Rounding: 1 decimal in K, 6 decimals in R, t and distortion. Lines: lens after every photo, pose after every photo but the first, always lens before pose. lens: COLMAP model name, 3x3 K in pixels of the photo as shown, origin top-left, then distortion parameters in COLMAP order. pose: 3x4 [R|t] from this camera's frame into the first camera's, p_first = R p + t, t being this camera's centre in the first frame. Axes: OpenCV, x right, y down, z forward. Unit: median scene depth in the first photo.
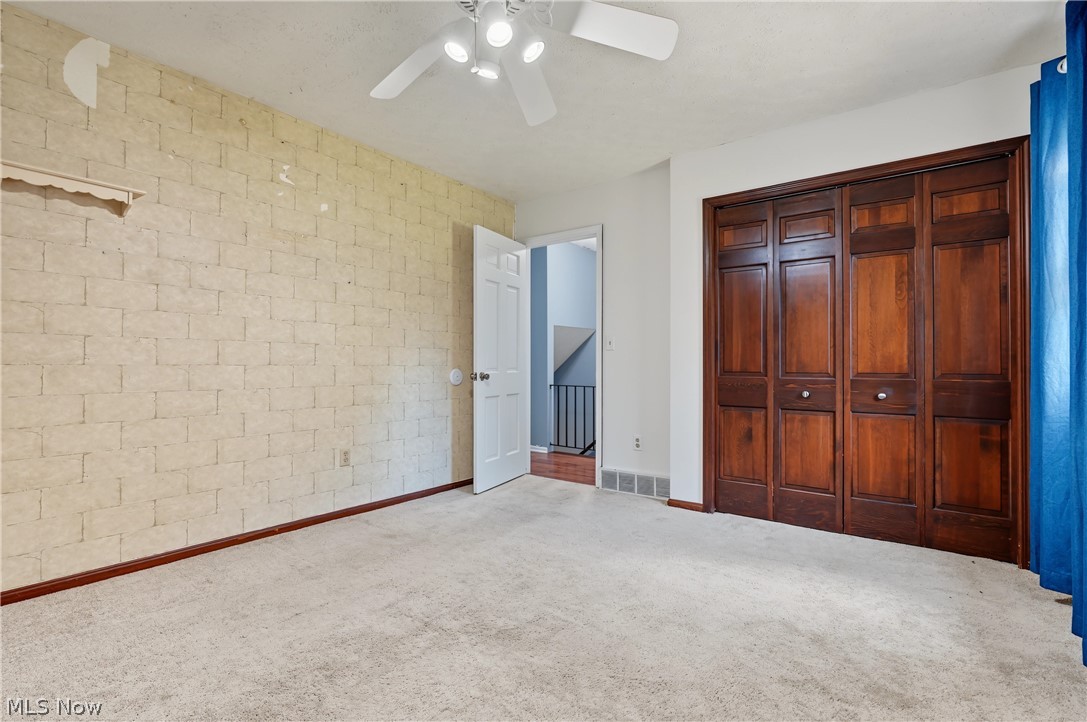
lens RADIAL K [[500.5, 0, 543.4], [0, 500.5, 362.2], [0, 0, 1]] dist [-0.000351, -0.000027]
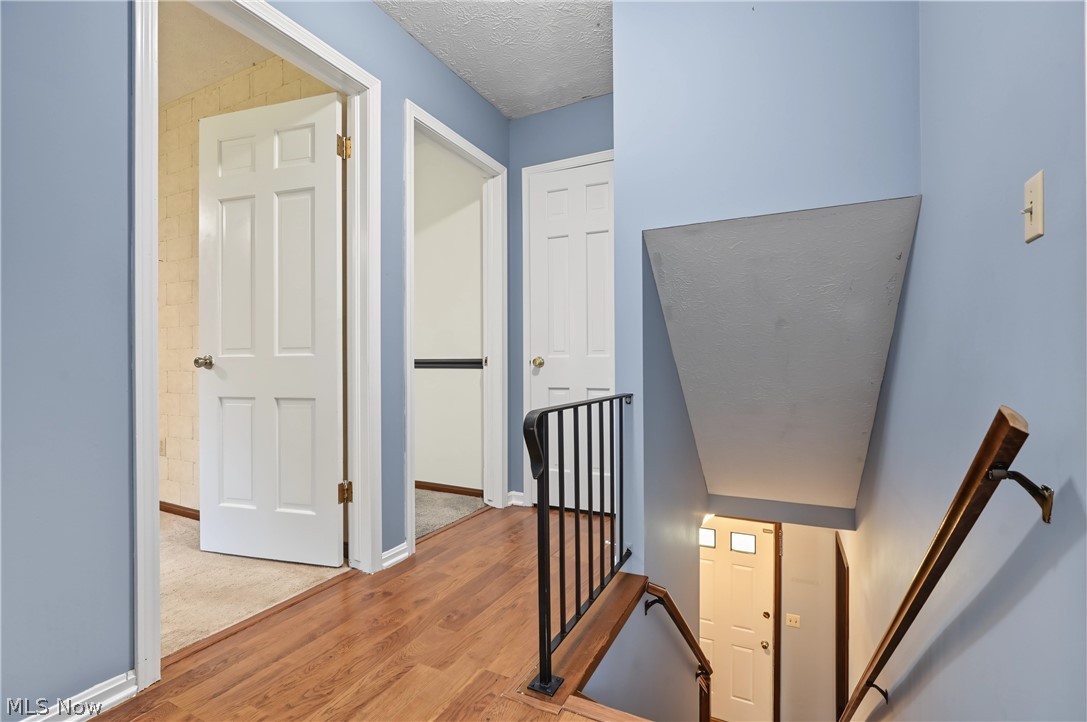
lens RADIAL K [[500.5, 0, 542.7], [0, 500.5, 362.5], [0, 0, 1]] dist [-0.000351, -0.000027]
pose [[0.182647, -0.004980, -0.983166, 0.522631], [0.007279, 0.999967, -0.003713, 0.032783], [0.983152, -0.006479, 0.182677, 1.219859]]
